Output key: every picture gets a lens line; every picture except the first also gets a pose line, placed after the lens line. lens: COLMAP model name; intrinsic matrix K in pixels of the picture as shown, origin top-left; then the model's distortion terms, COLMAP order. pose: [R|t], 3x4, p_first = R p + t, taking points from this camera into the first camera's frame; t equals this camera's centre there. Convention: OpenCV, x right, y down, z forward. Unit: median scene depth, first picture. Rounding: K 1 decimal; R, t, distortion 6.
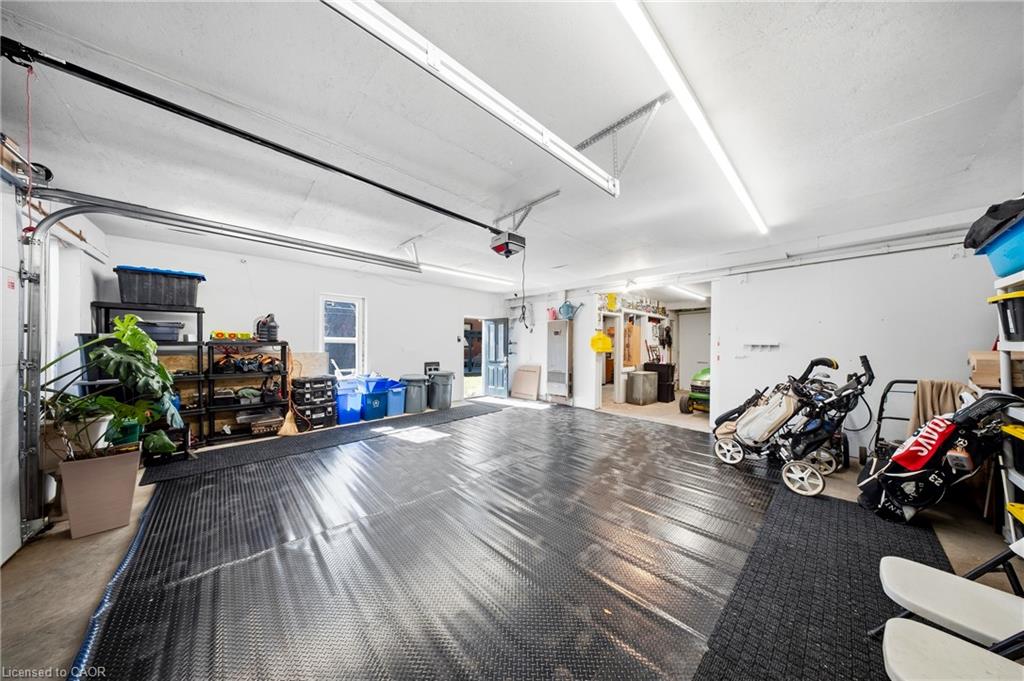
lens RADIAL K [[309.7, 0, 512.7], [0, 309.7, 346.4], [0, 0, 1]] dist [-0.008033, -0.000865]
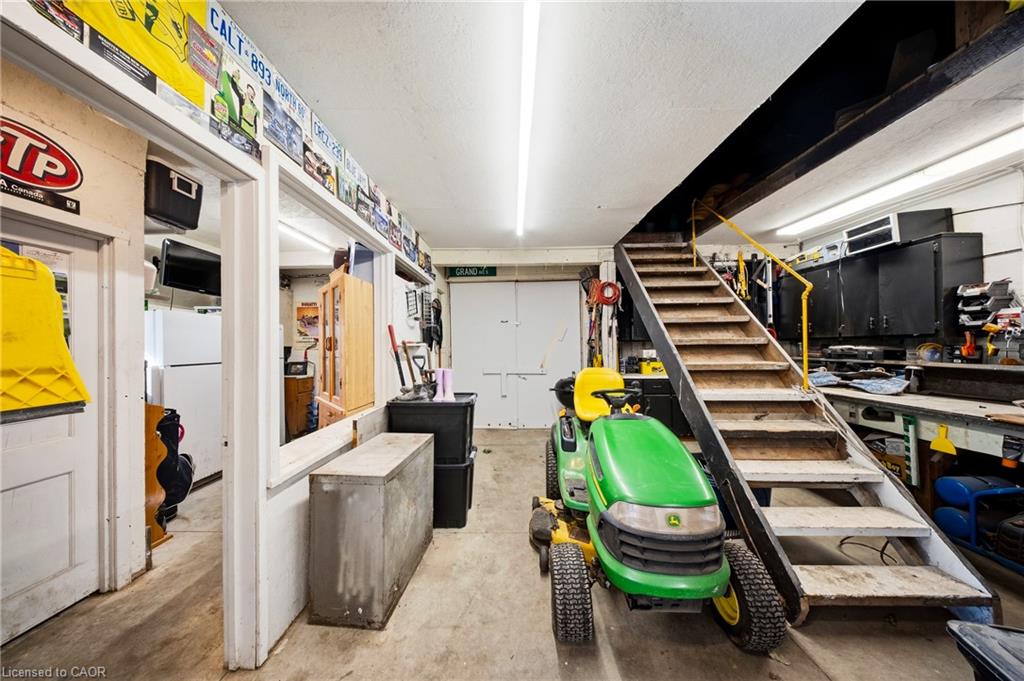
lens RADIAL K [[309.7, 0, 509.7], [0, 309.7, 343.2], [0, 0, 1]] dist [-0.008033, -0.000865]
pose [[0.701226, -0.011420, 0.712847, 0.288433], [0.014514, 0.999893, 0.001741, -0.001737], [-0.712791, 0.009126, 0.701317, 0.684216]]
